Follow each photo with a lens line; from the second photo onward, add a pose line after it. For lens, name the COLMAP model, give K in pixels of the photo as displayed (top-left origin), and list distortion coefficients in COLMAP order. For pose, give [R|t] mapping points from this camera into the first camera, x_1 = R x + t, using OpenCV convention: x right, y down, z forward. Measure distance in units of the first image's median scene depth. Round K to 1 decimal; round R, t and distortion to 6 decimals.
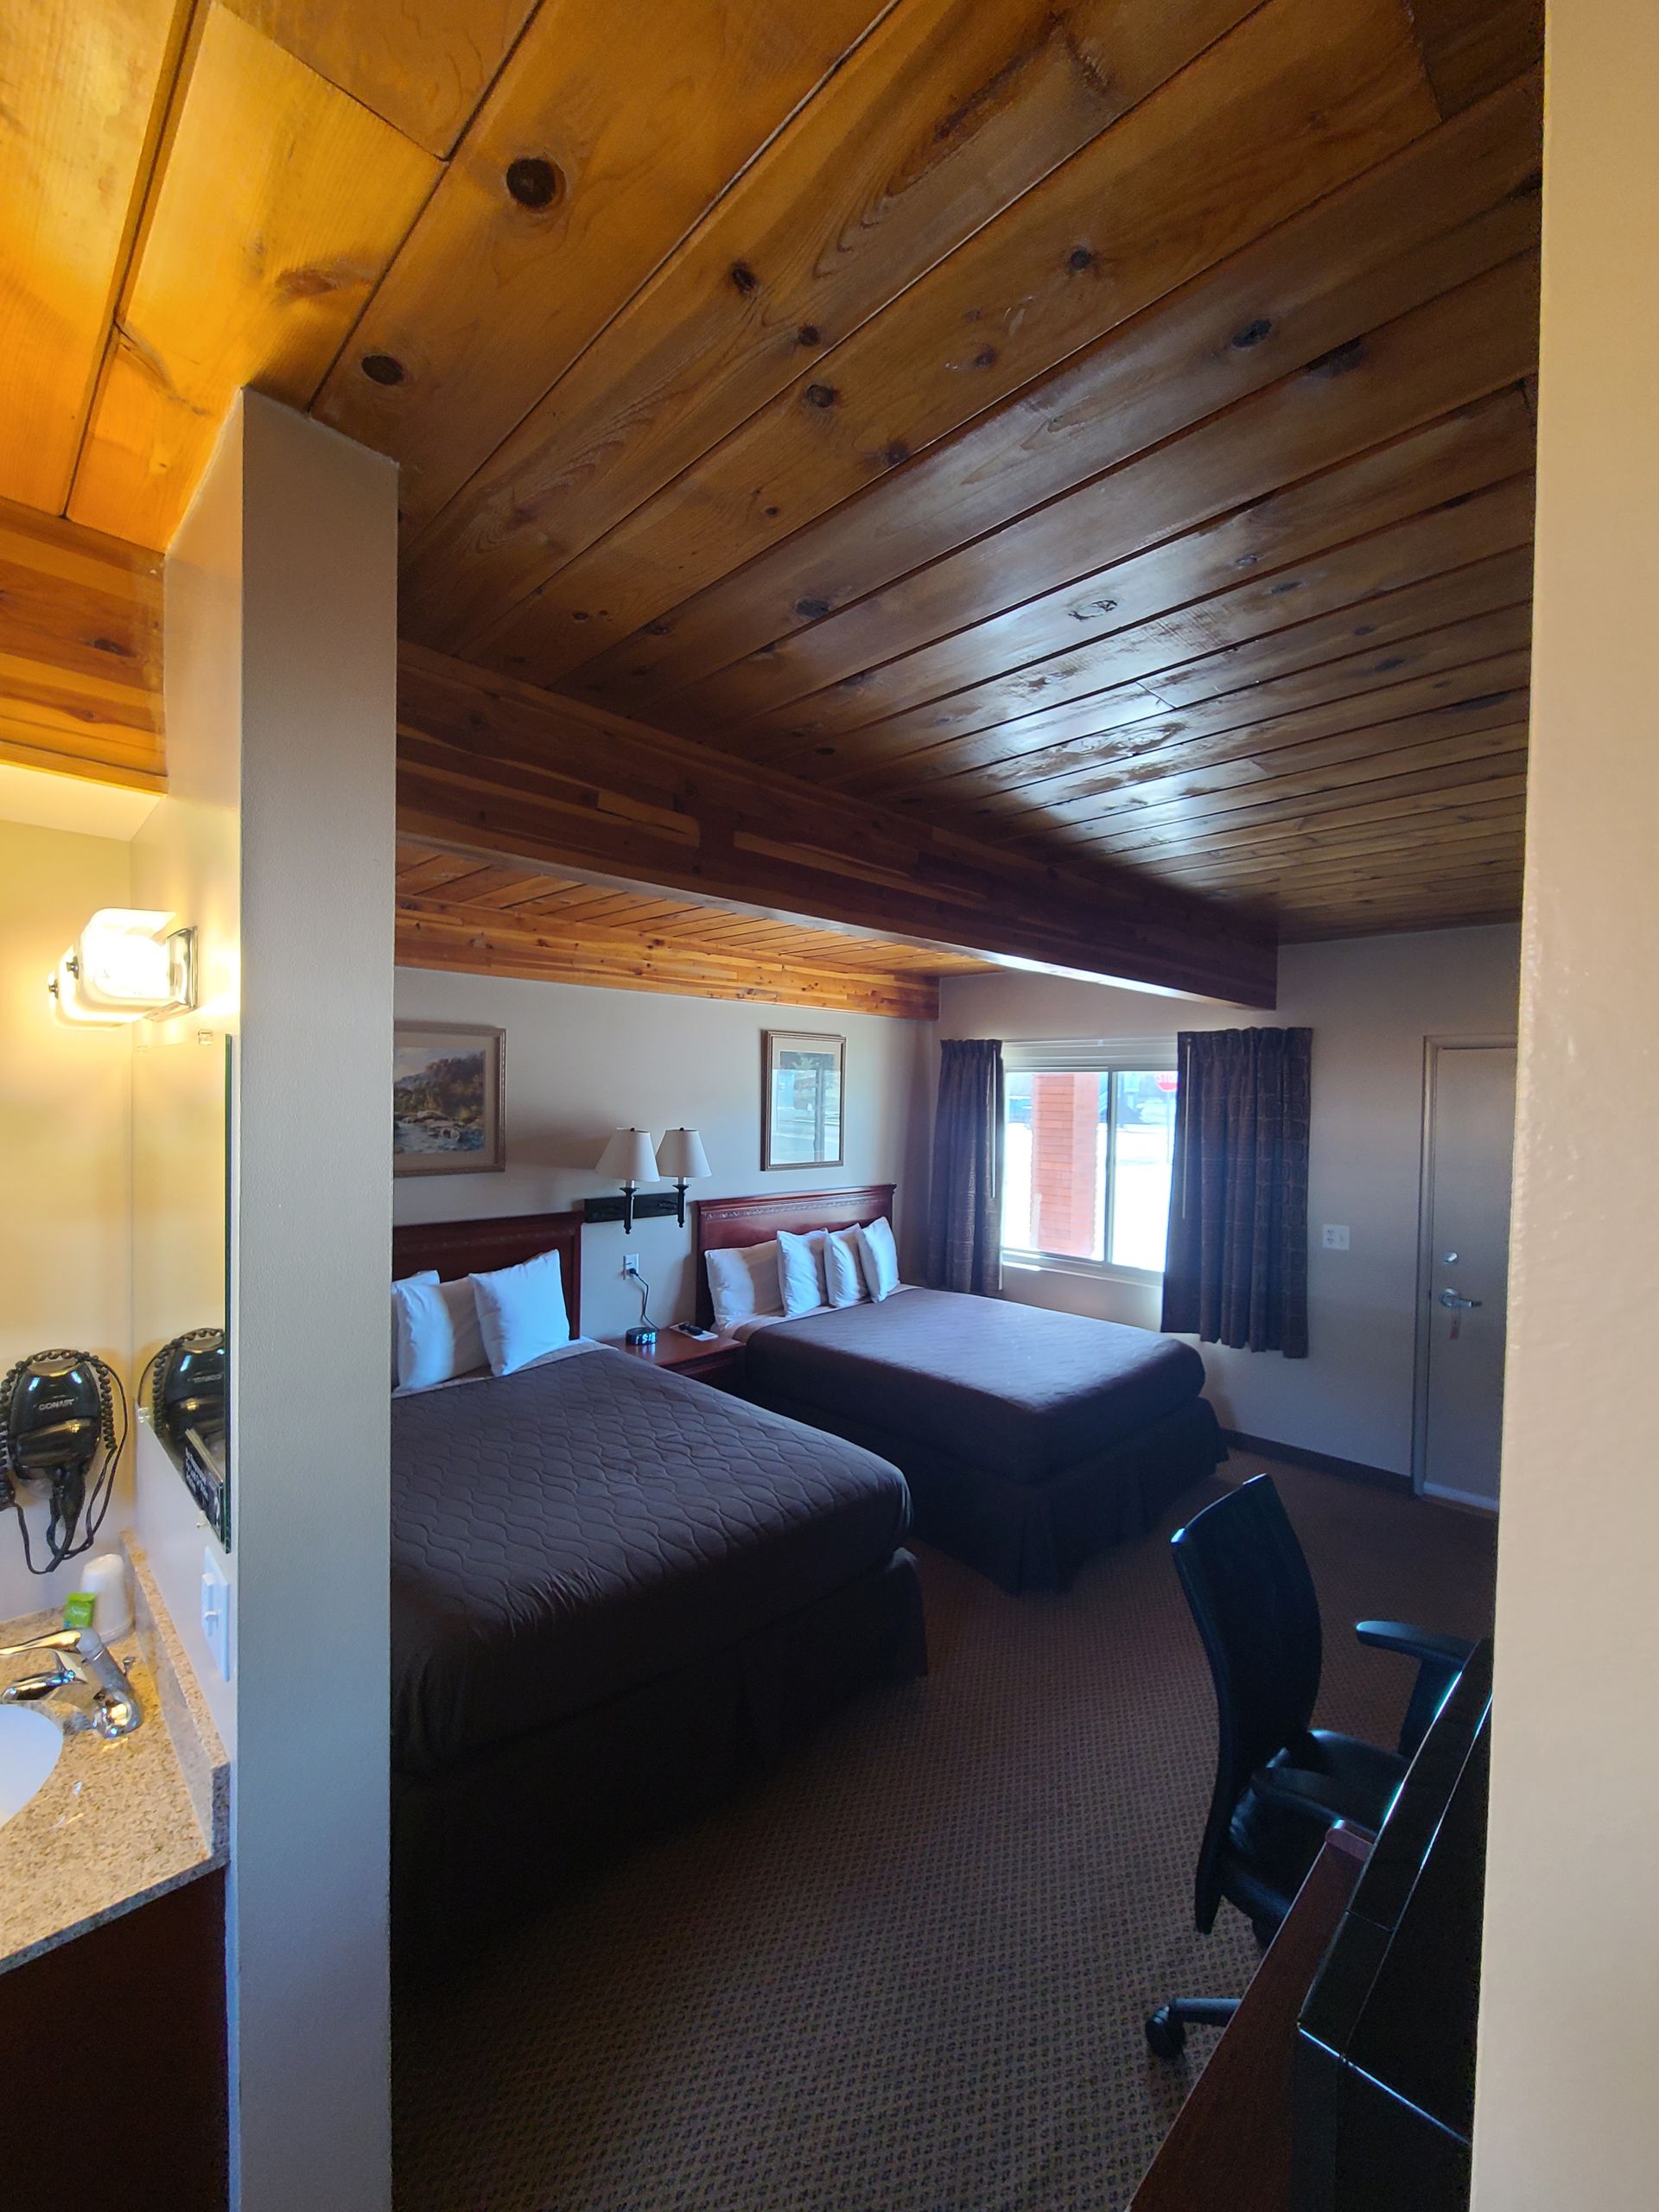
lens RADIAL K [[908.9, 0, 825.6], [0, 908.9, 1116.2], [0, 0, 1]] dist [-0.002331, -0.000230]
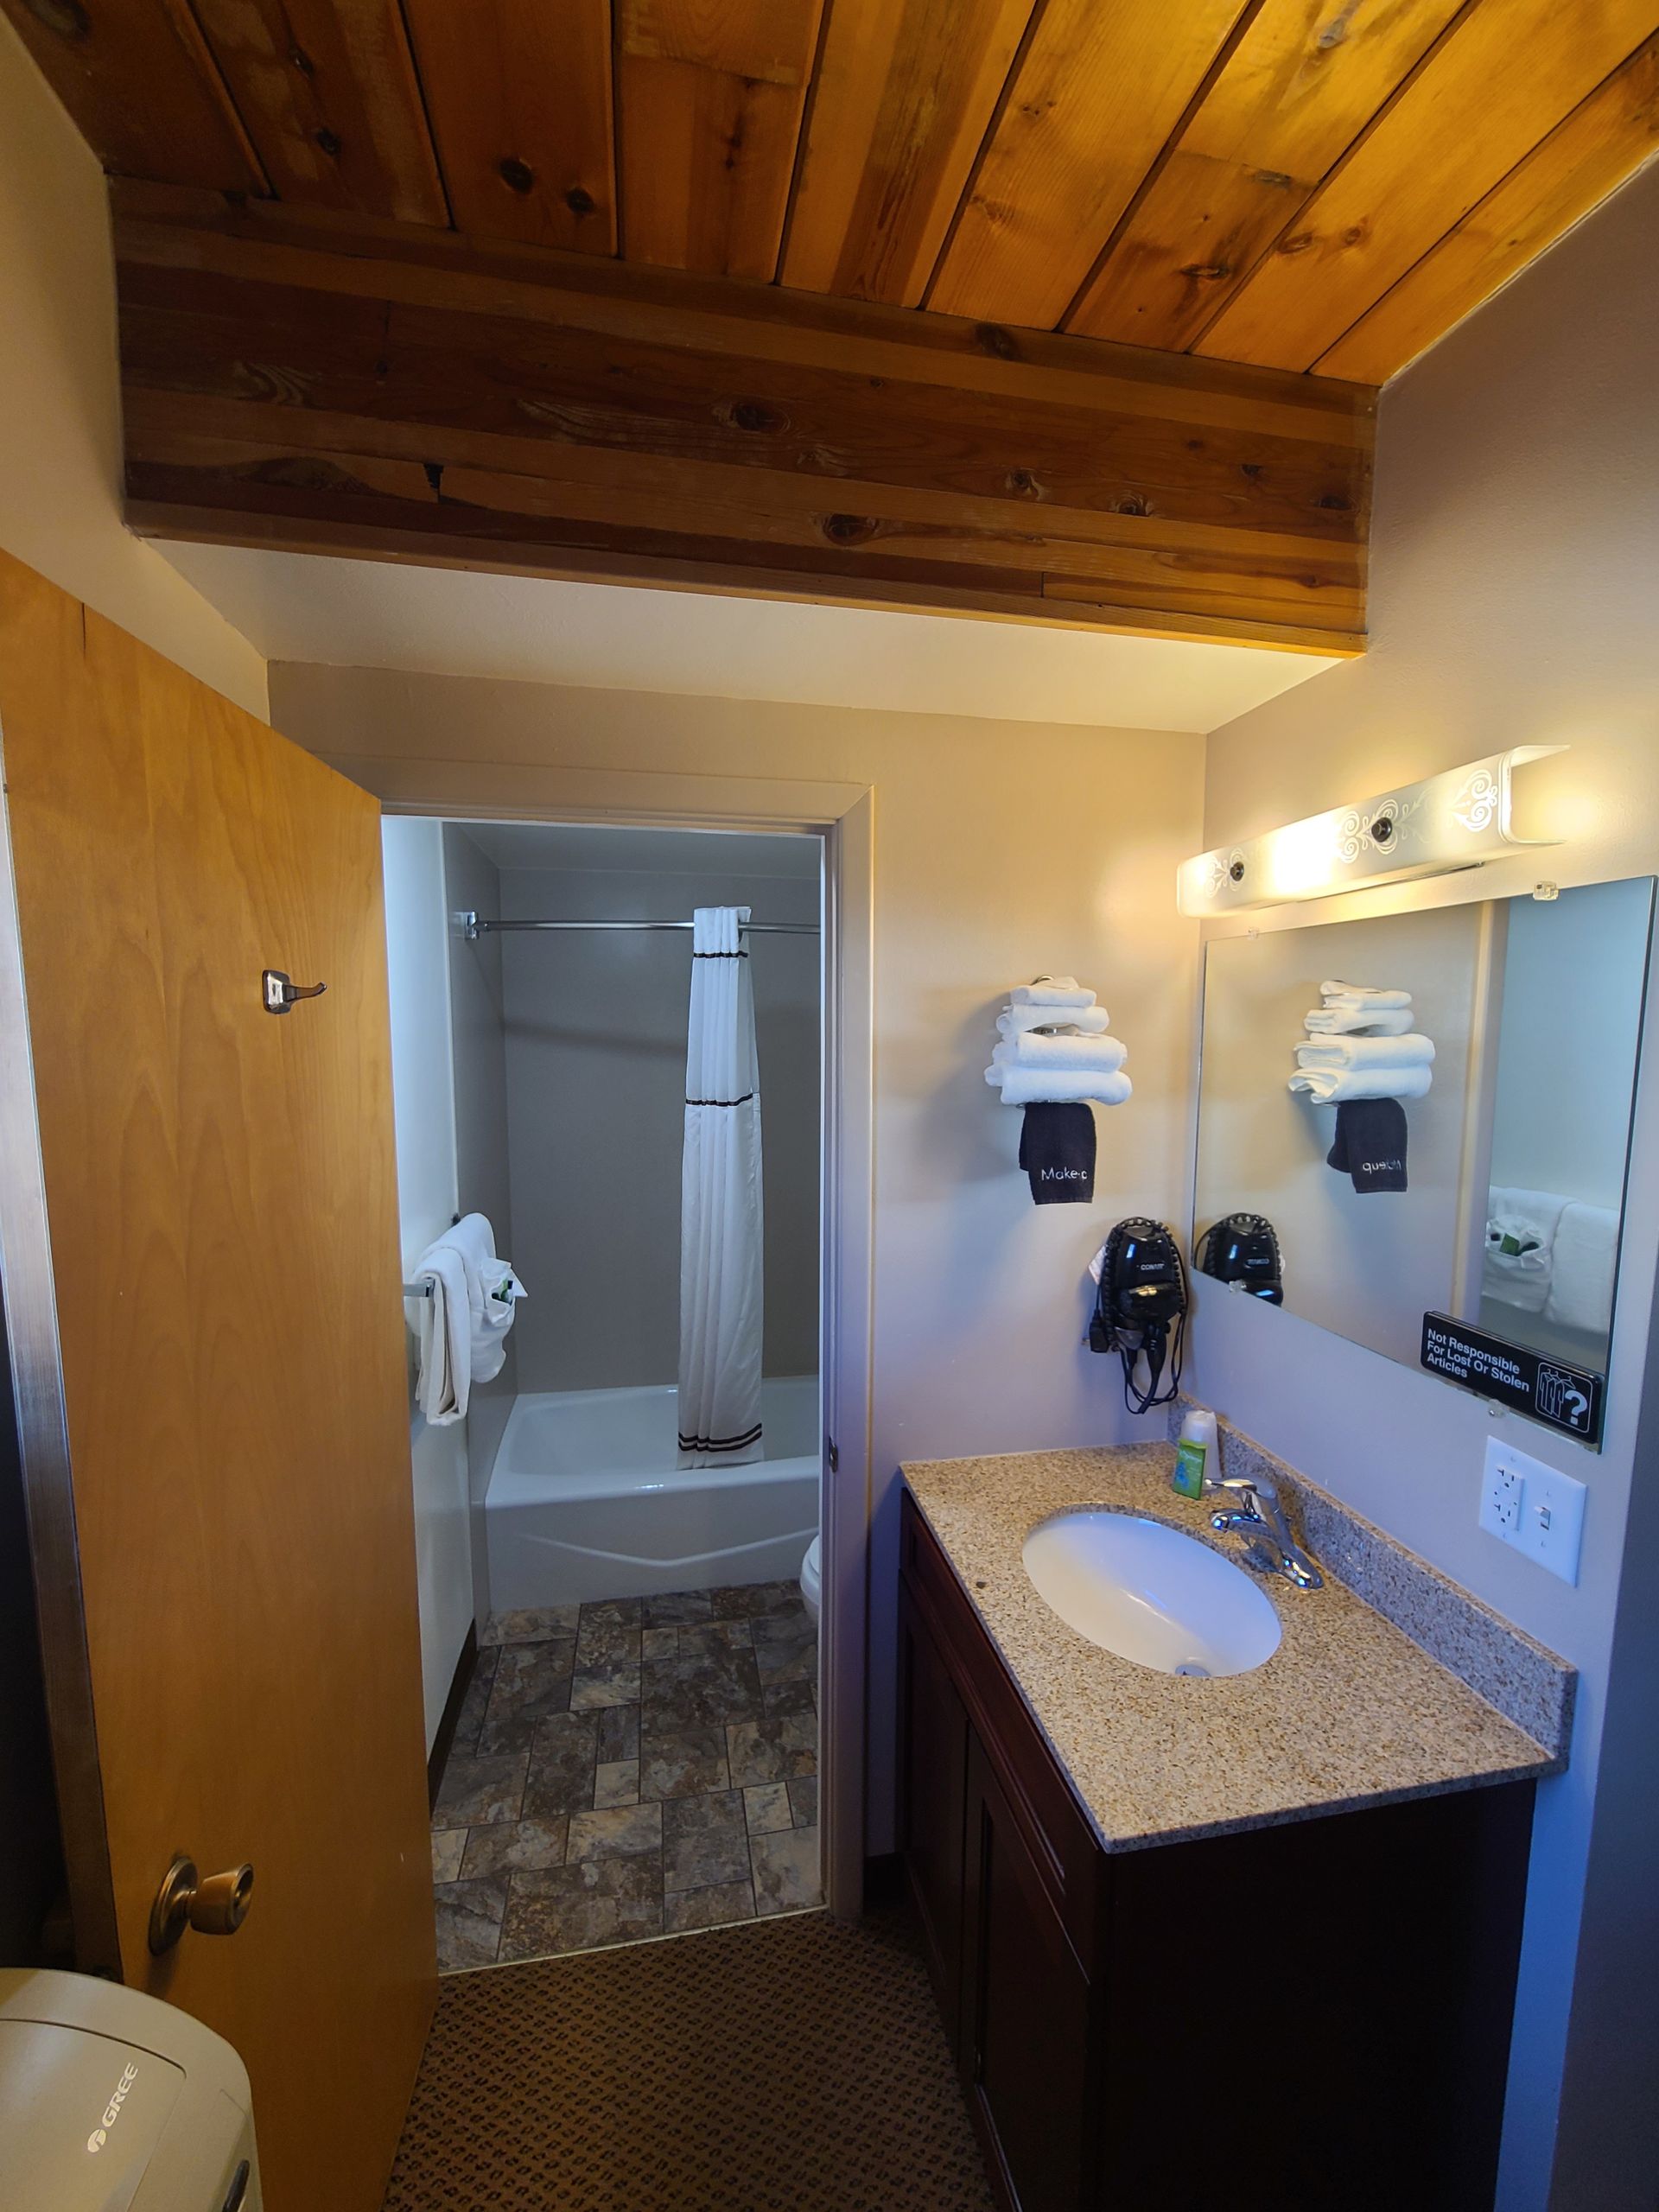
lens RADIAL K [[908.9, 0, 825.6], [0, 908.9, 1116.2], [0, 0, 1]] dist [-0.002331, -0.000230]
pose [[0.830637, 0.047751, -0.554763, -0.650825], [-0.005445, 0.996965, 0.077660, 0.059671], [0.556788, -0.061486, 0.828376, -0.136655]]
